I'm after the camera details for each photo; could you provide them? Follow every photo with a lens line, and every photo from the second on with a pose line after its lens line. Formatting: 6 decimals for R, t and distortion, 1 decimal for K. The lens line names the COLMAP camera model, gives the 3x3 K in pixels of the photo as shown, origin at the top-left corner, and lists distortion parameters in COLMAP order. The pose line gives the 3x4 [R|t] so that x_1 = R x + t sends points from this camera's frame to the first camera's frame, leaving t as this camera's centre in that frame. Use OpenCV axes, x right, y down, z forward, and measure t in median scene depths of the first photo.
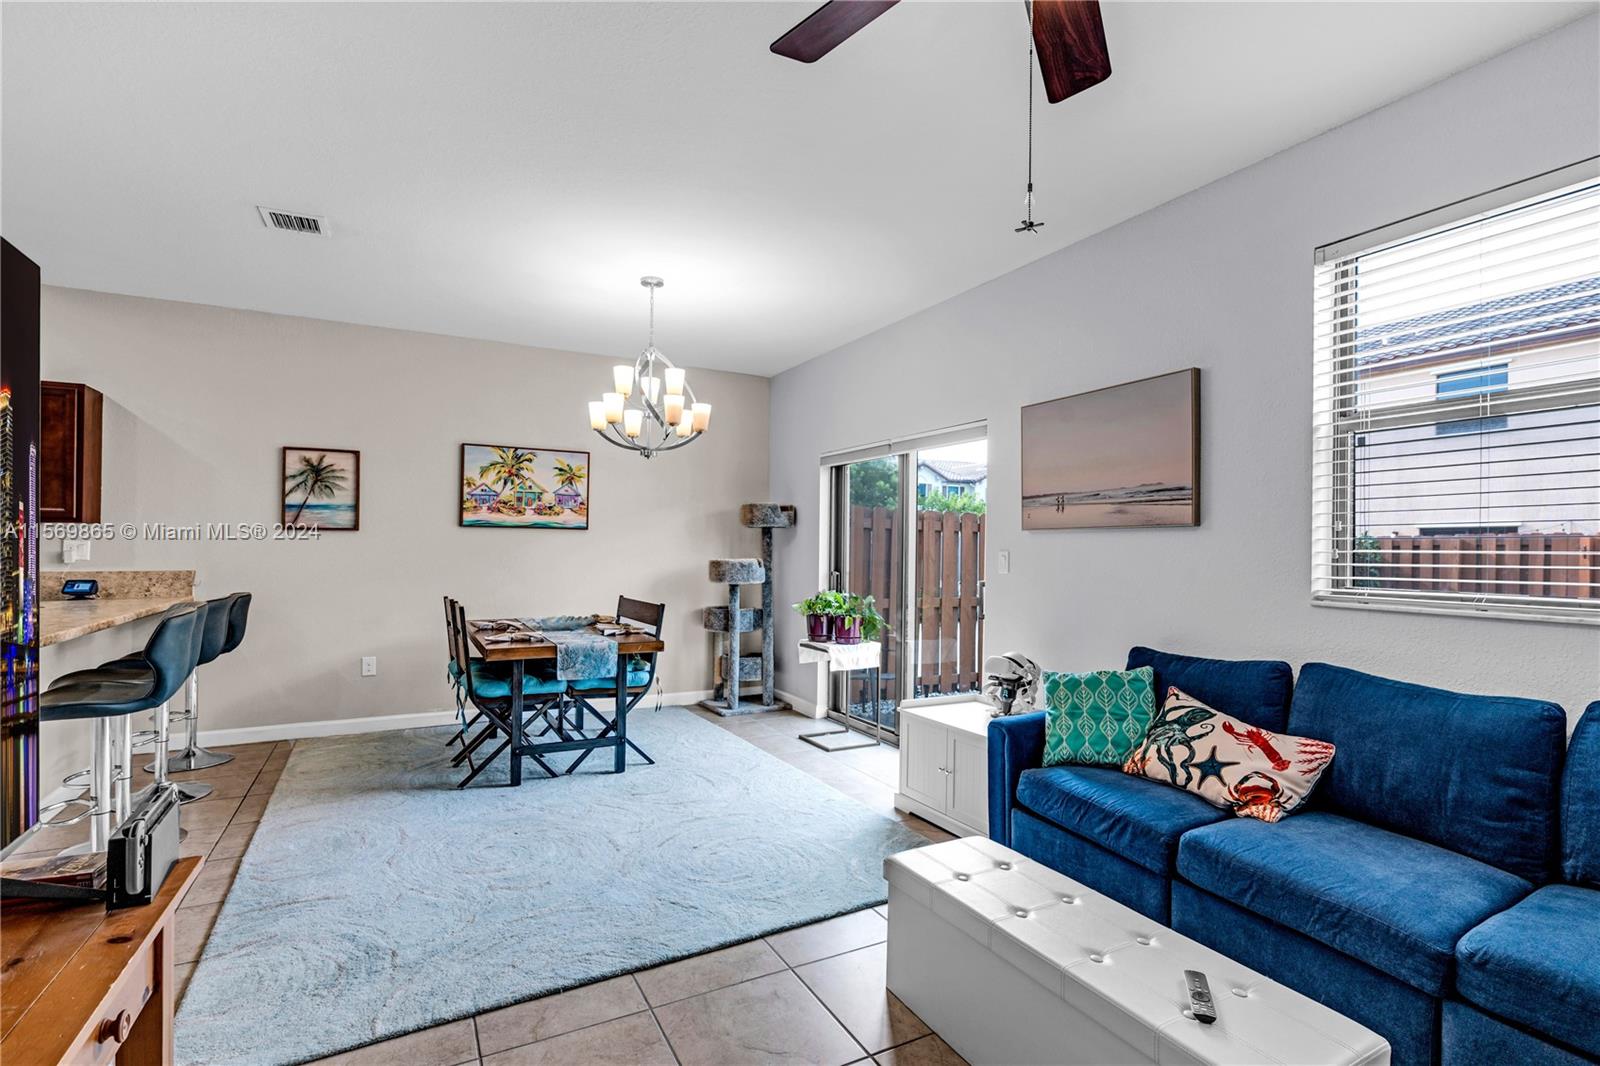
lens RADIAL K [[752.5, 0, 798.6], [0, 752.5, 544.1], [0, 0, 1]] dist [-0.003231, 0.000572]
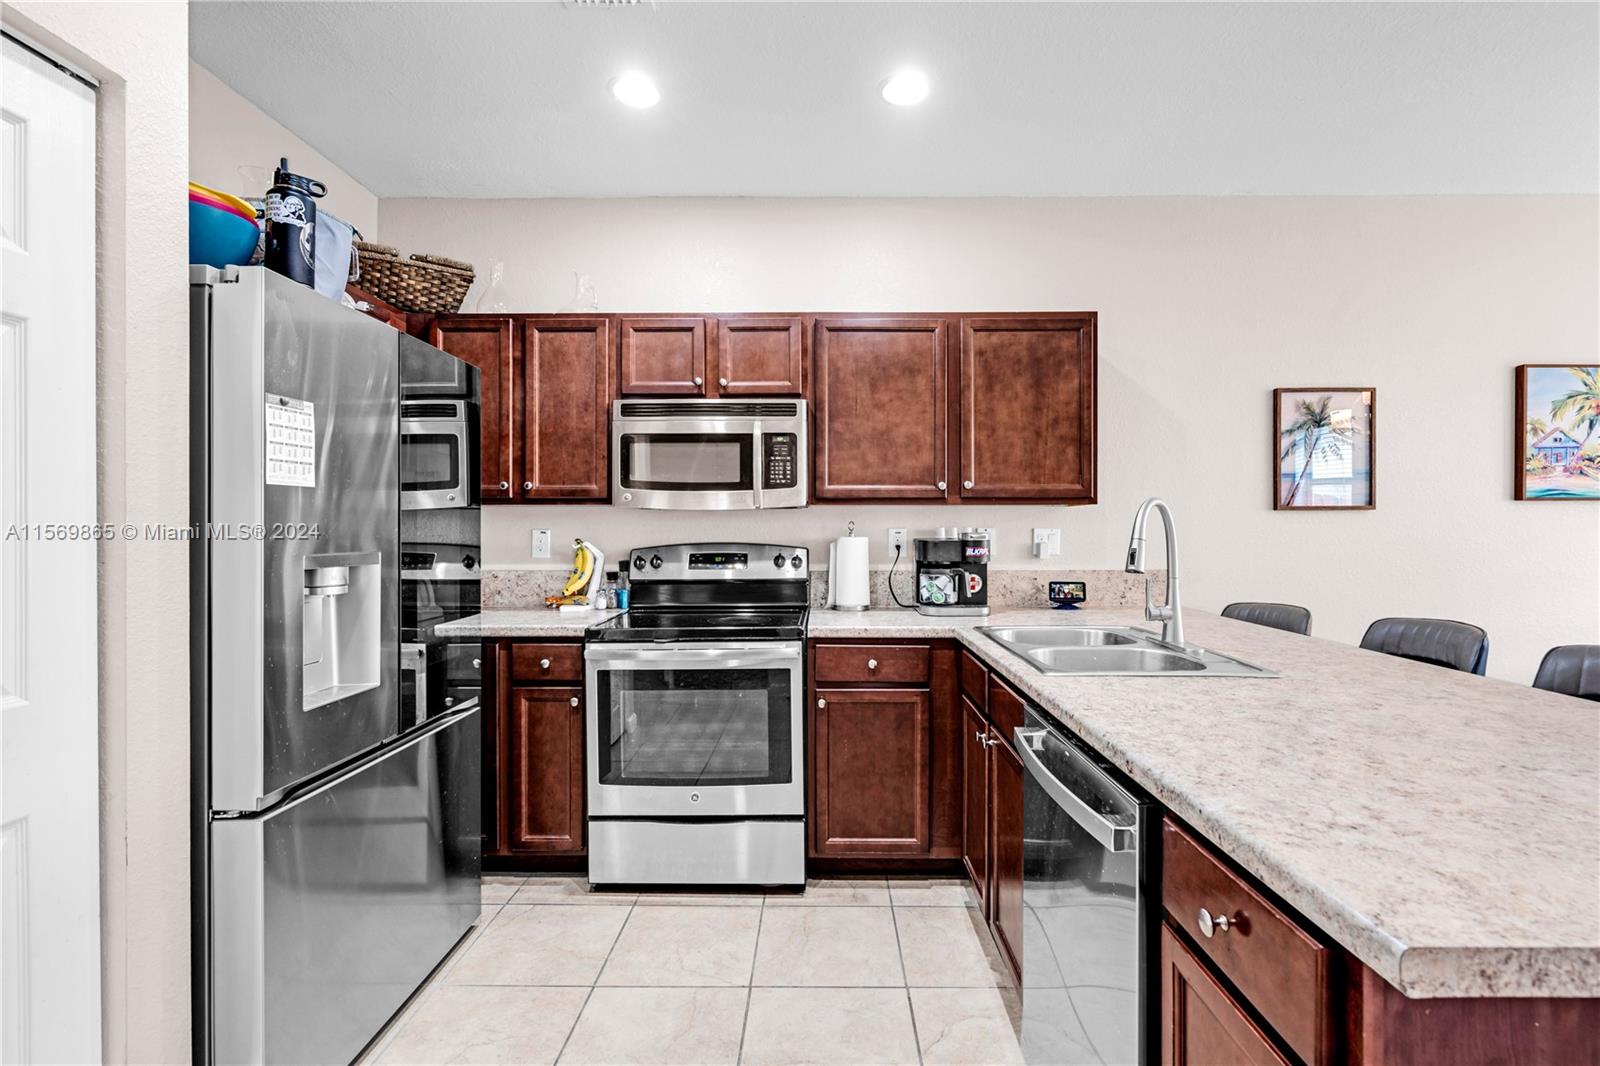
lens RADIAL K [[729.3, 0, 818.1], [0, 729.3, 531.3], [0, 0, 1]] dist [-0.003464, 0.000104]
pose [[0.883899, -0.008831, -0.467595, -0.735574], [0.011540, 0.999929, 0.002929, -0.006602], [0.467536, -0.007985, 0.883938, 0.218180]]
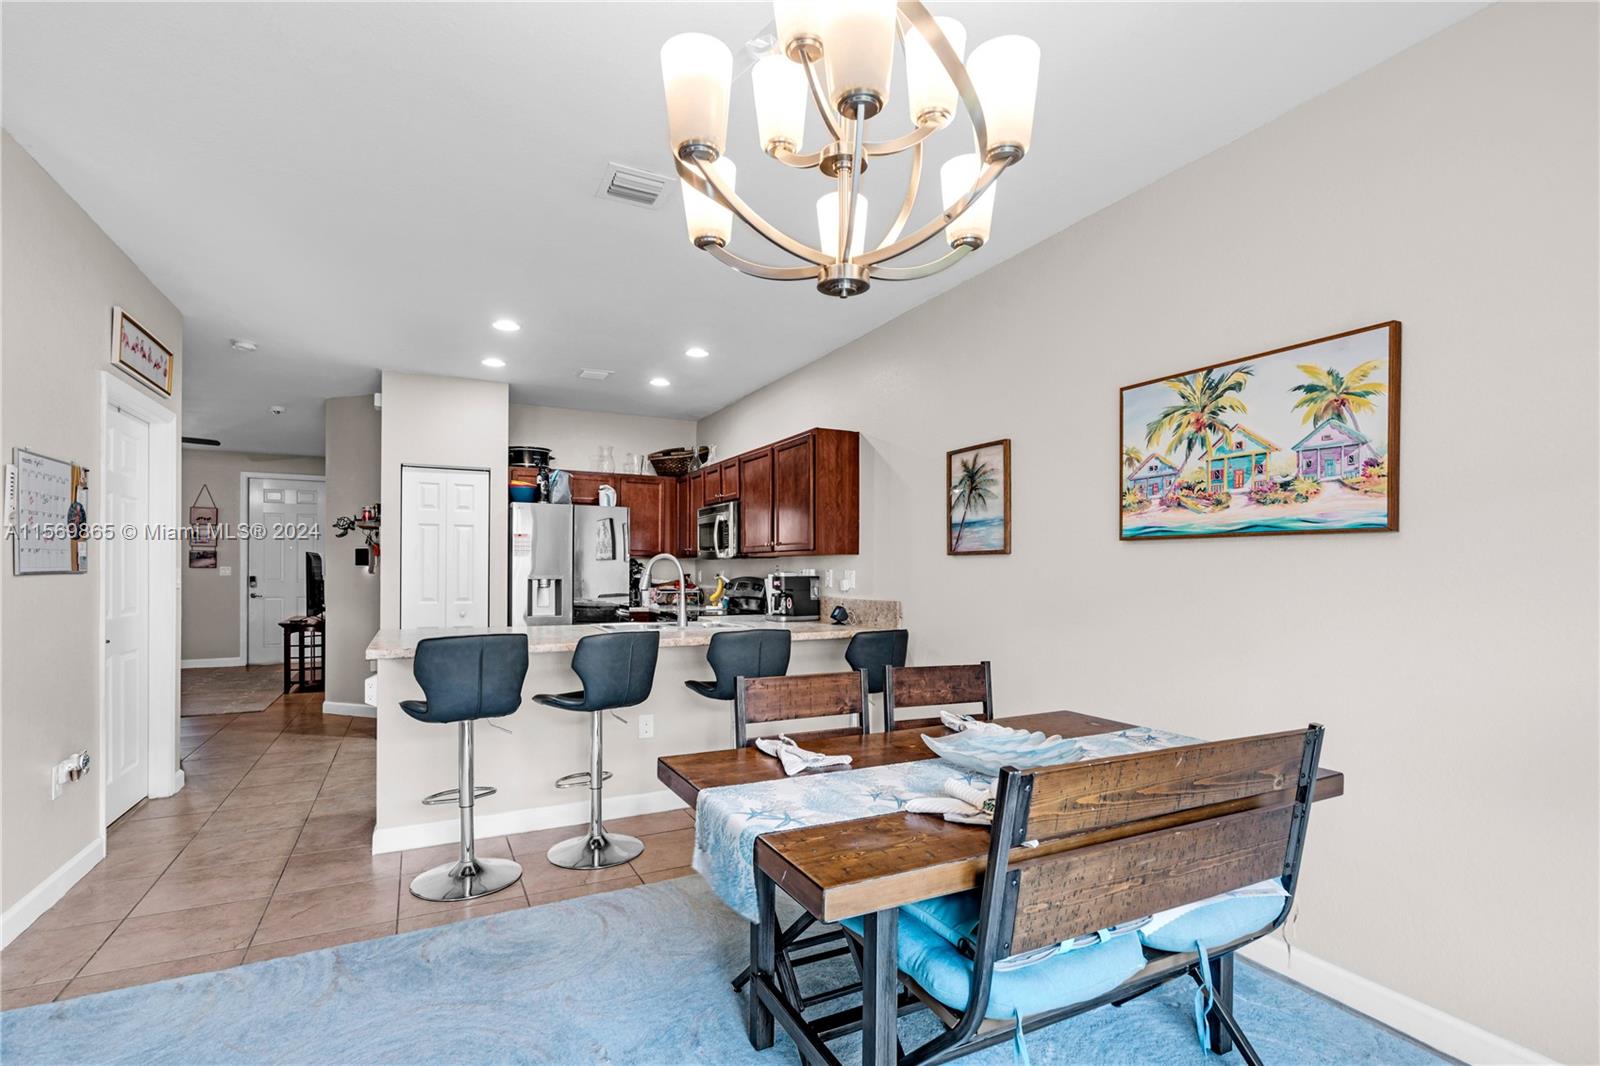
lens RADIAL K [[726.1, 0, 791.6], [0, 726.1, 567.4], [0, 0, 1]] dist [-0.001563, -0.000667]
pose [[0.001985, -0.014150, -0.999898, 0.086198], [-0.001892, 0.999898, -0.014154, 0.004786], [0.999996, 0.001920, 0.001959, 0.819707]]
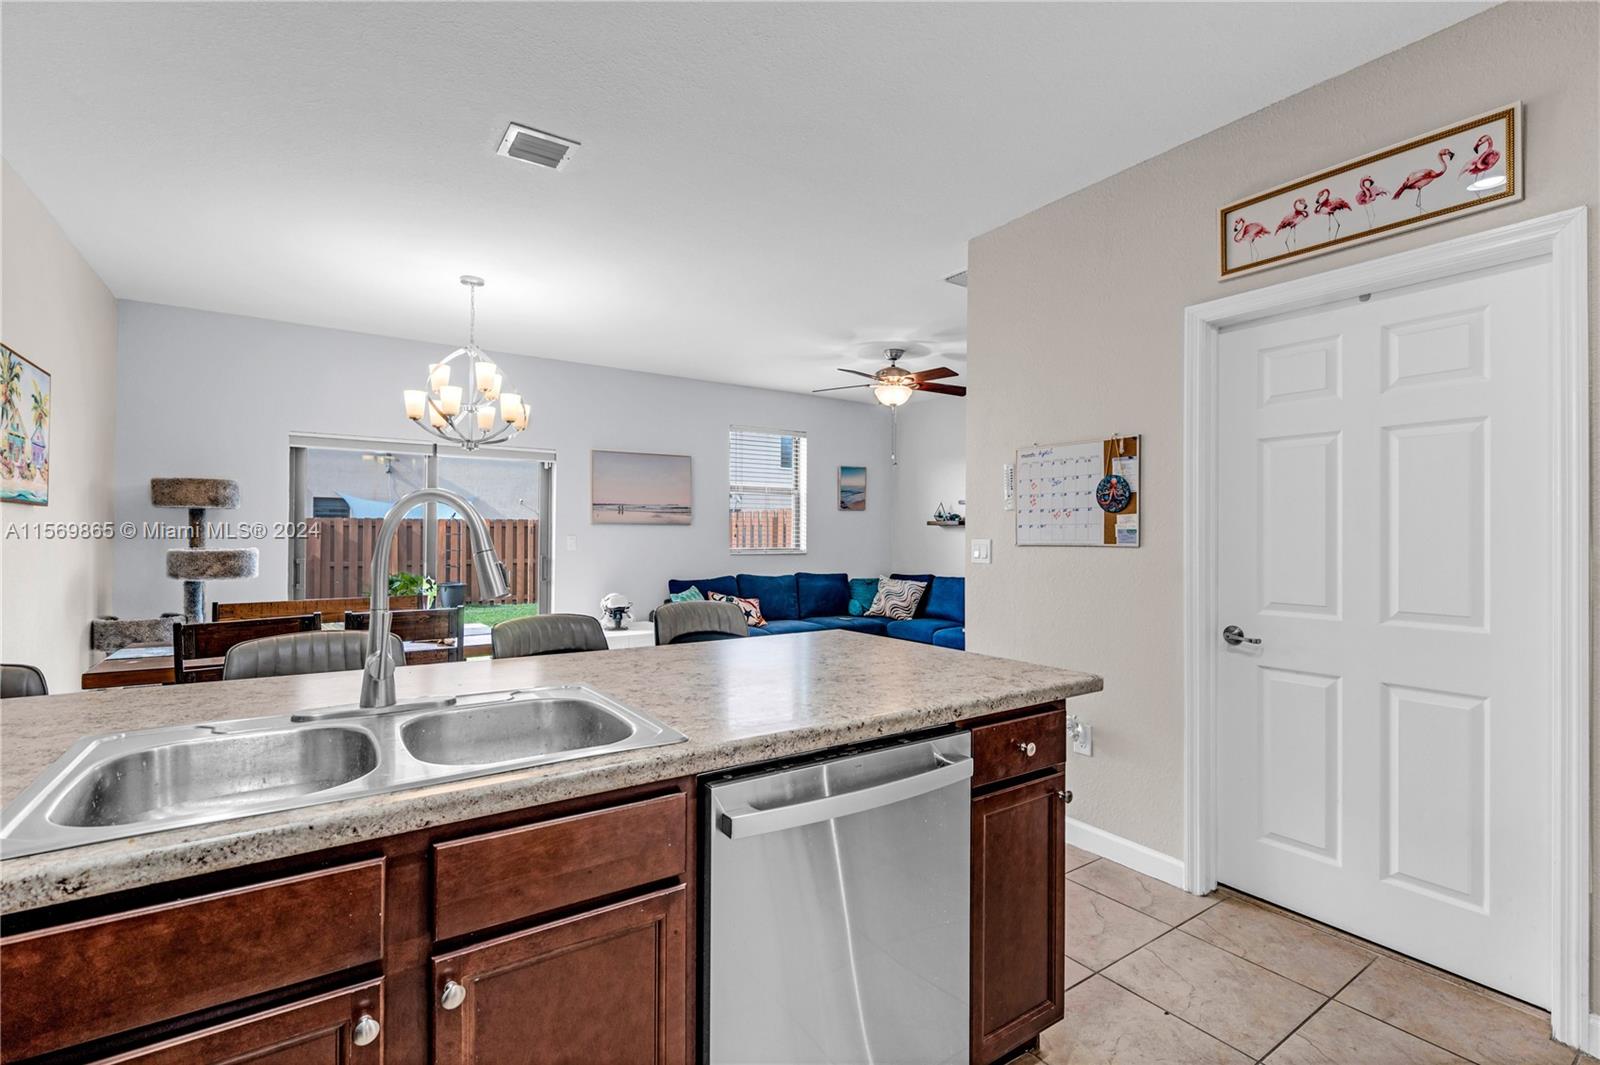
lens RADIAL K [[725.1, 0, 794.5], [0, 725.1, 541.4], [0, 0, 1]] dist [-0.003038, 0.000689]
pose [[-0.112203, -0.019041, 0.993503, -1.052614], [-0.010917, 0.999780, 0.017928, -0.009364], [-0.993625, -0.008835, -0.112386, 0.563482]]
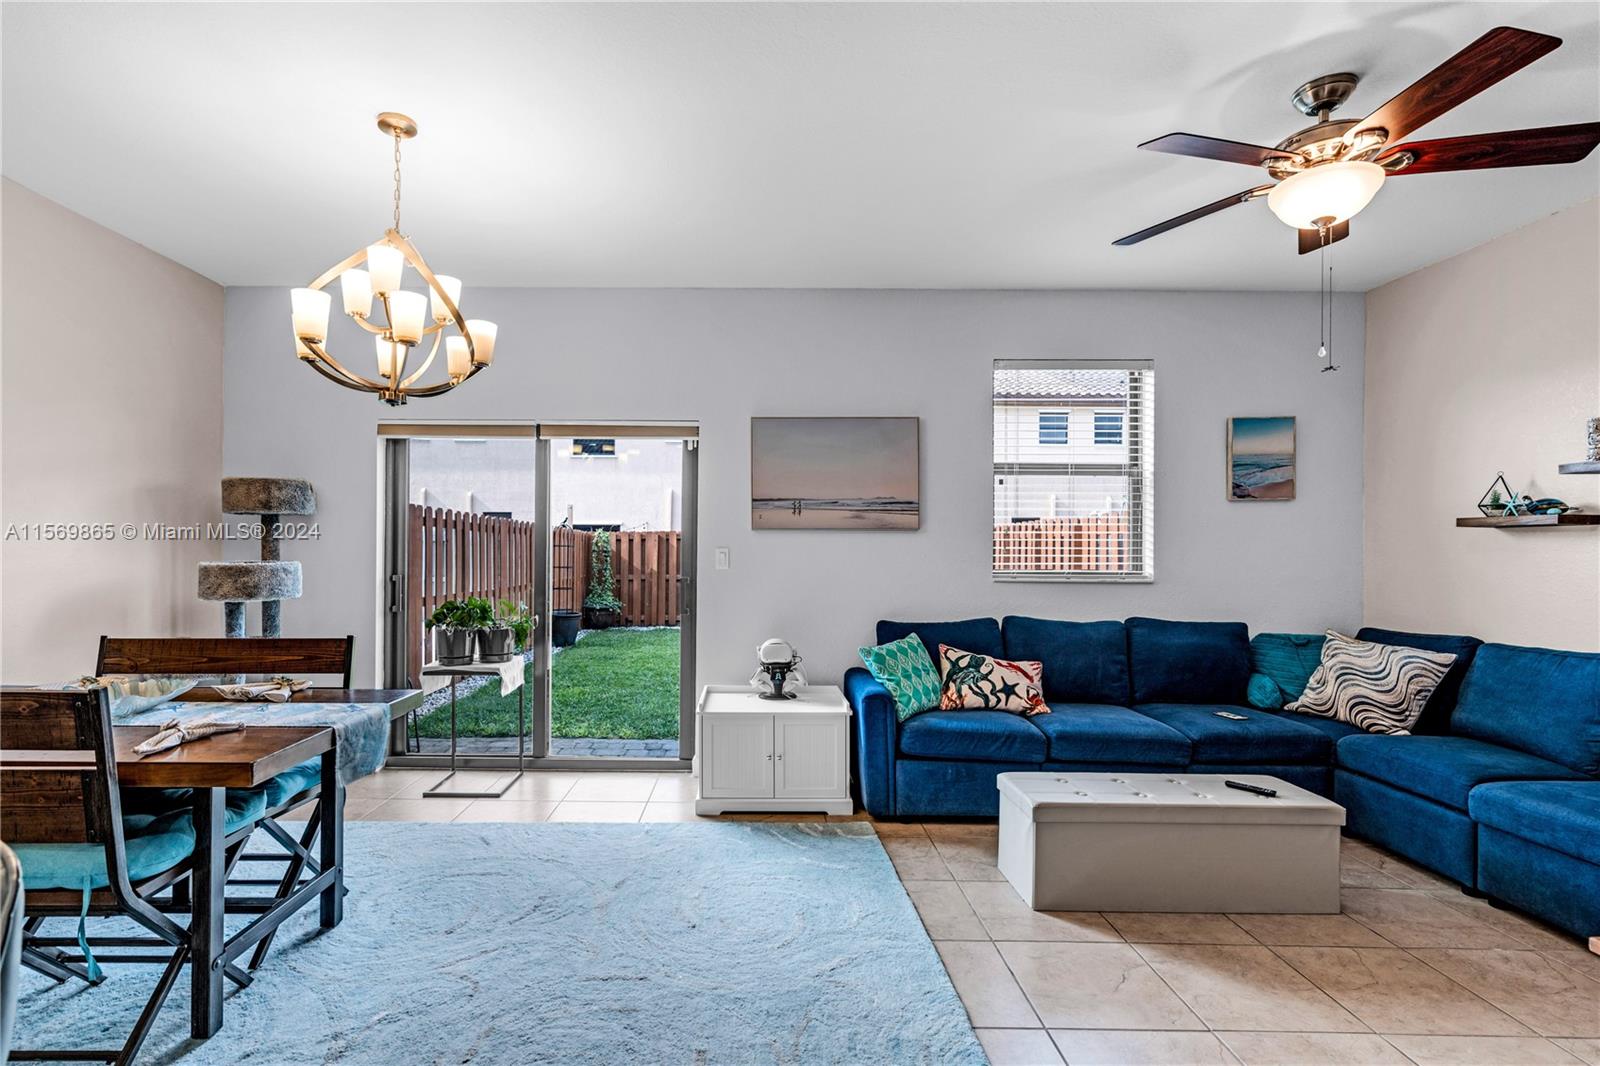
lens RADIAL K [[741.4, 0, 745.6], [0, 741.4, 549.0], [0, 0, 1]] dist [-0.001422, 0.000390]
pose [[0.474538, -0.008850, 0.880191, -0.512782], [-0.006719, 0.999884, 0.013676, -0.003301], [-0.880210, -0.012404, 0.474423, 0.377899]]
